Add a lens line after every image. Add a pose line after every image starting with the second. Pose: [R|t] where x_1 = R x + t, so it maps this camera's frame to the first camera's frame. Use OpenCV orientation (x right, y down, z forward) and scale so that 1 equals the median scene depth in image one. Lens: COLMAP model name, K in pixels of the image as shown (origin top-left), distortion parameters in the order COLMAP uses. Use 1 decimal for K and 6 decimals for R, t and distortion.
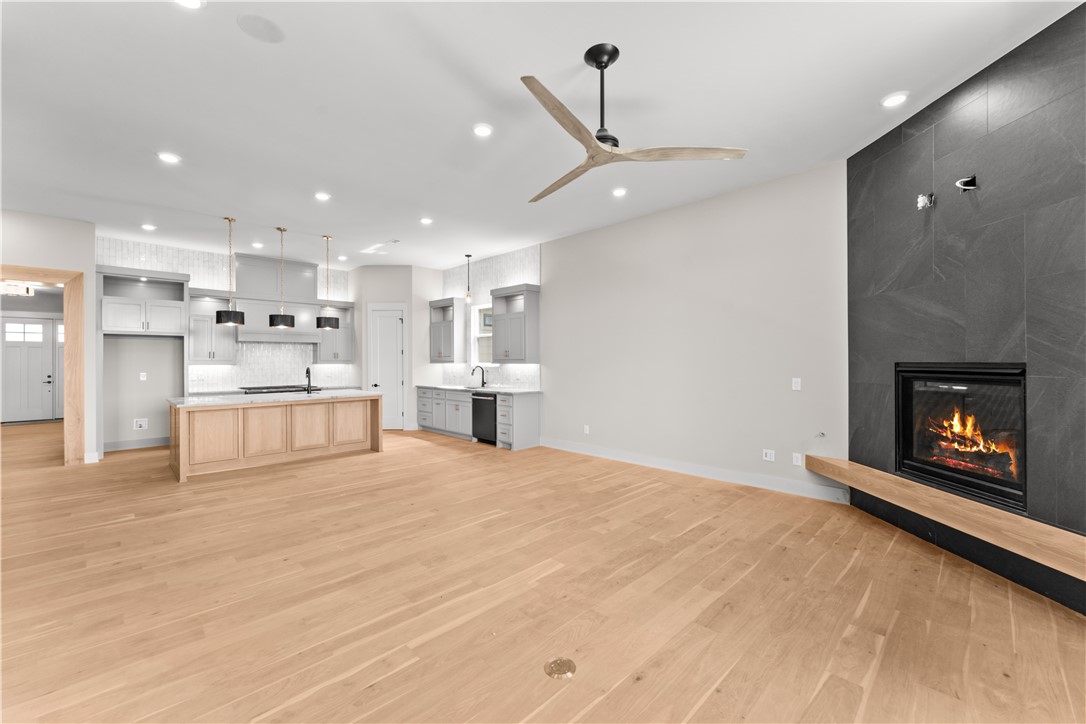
lens RADIAL K [[440.2, 0, 538.2], [0, 440.2, 359.6], [0, 0, 1]] dist [-0.001071, -0.000679]
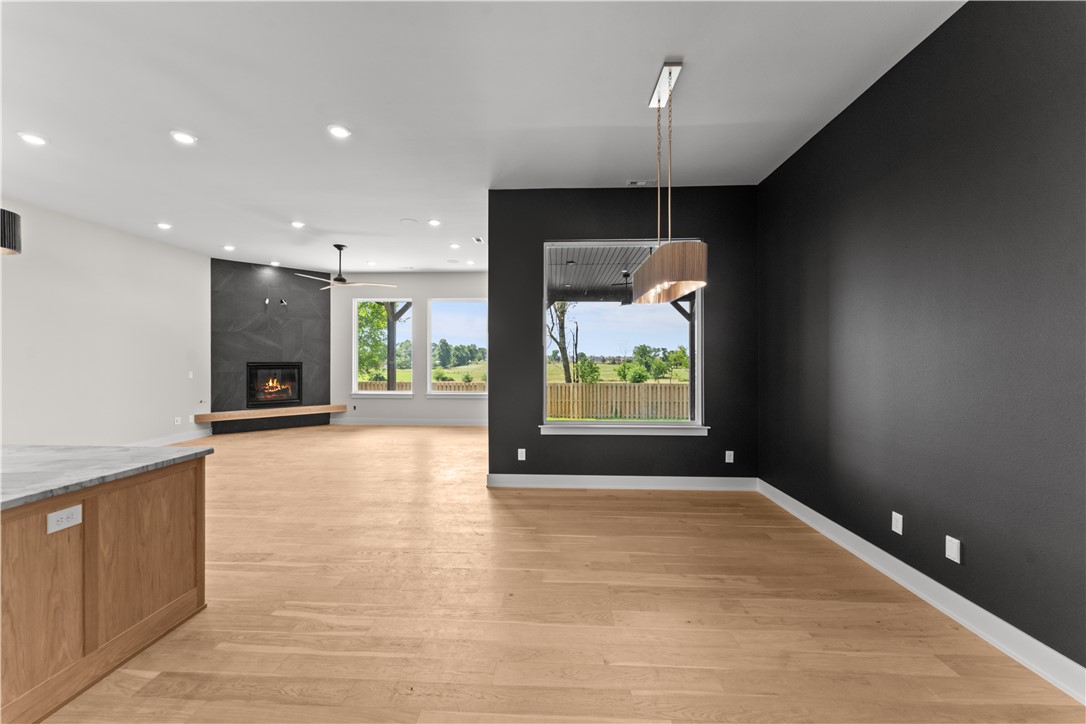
lens RADIAL K [[440.2, 0, 538.0], [0, 440.2, 359.8], [0, 0, 1]] dist [-0.001071, -0.000679]
pose [[-0.682619, 0.004326, 0.730762, -1.444674], [-0.000156, 0.999982, -0.006066, 0.006033], [-0.730774, -0.004255, -0.682606, 1.075847]]
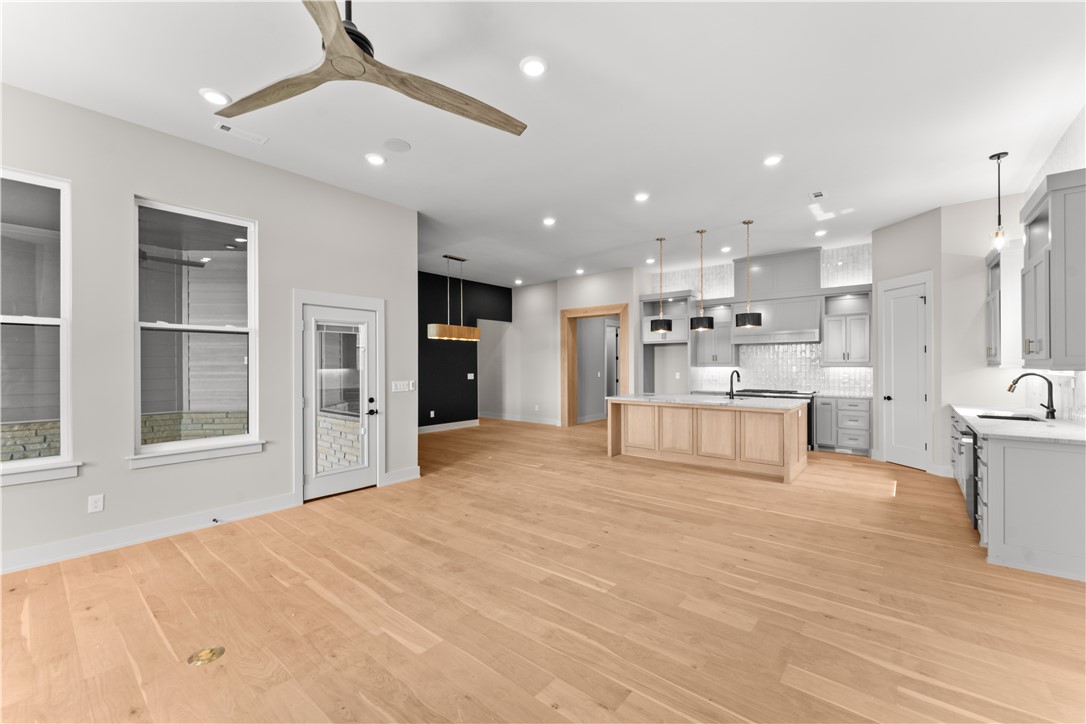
lens RADIAL K [[440.2, 0, 541.6], [0, 440.2, 363.5], [0, 0, 1]] dist [-0.001071, -0.000679]
pose [[0.101742, 0.000657, -0.994811, 0.473462], [0.005452, 0.999984, 0.001218, -0.000035], [0.994796, -0.005547, 0.101737, 0.679565]]
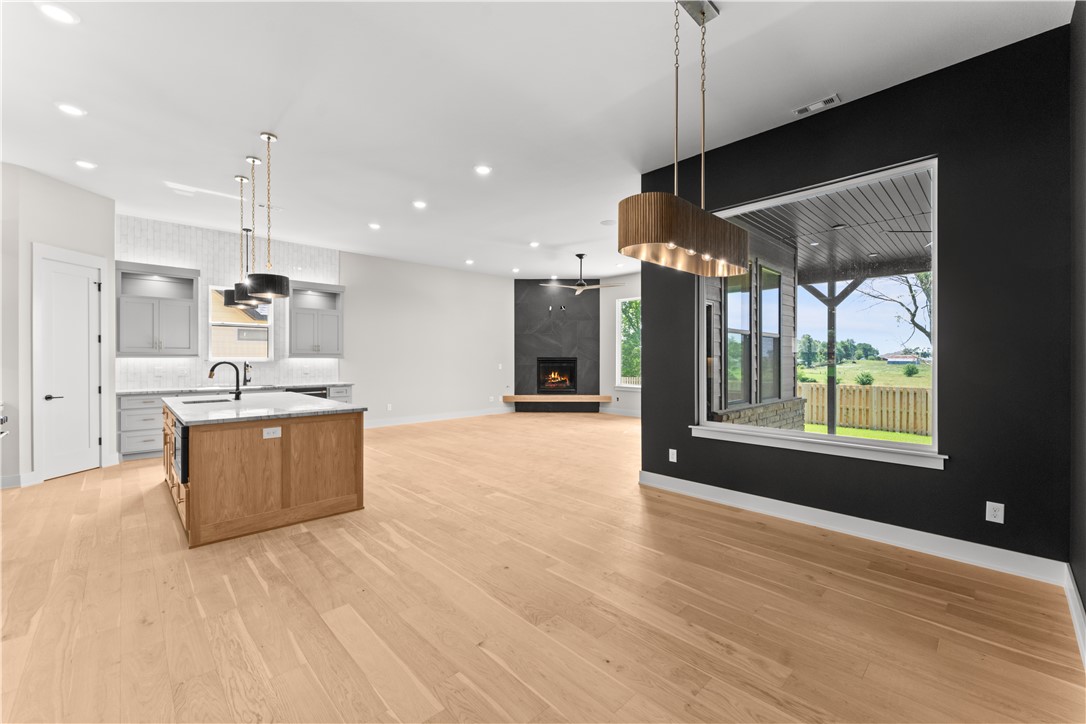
lens RADIAL K [[440.2, 0, 540.3], [0, 440.2, 359.4], [0, 0, 1]] dist [-0.001071, -0.000679]
pose [[0.013226, 0.001898, 0.999911, -1.599094], [-0.003345, 0.999993, -0.001854, 0.018857], [-0.999907, -0.003320, 0.013232, 0.688173]]
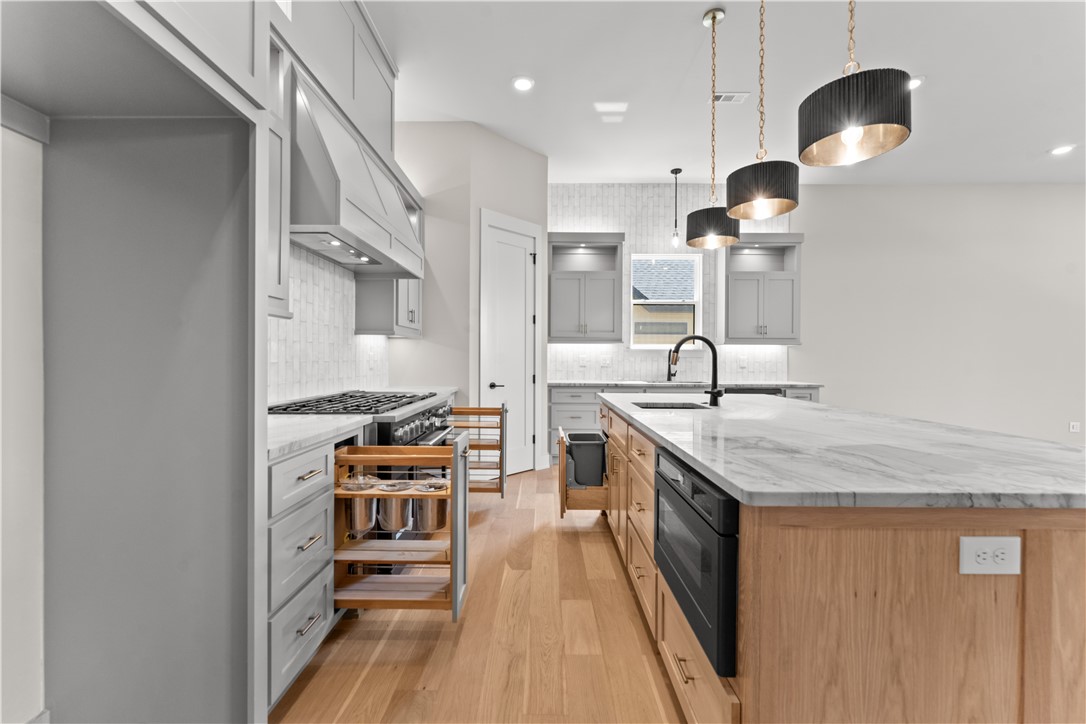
lens RADIAL K [[440.2, 0, 539.0], [0, 440.2, 360.3], [0, 0, 1]] dist [-0.001071, -0.000679]
pose [[0.707456, 0.004567, 0.706742, -1.186843], [-0.009652, 0.999948, 0.003200, 0.052090], [-0.706691, -0.009086, 0.707464, 1.116699]]
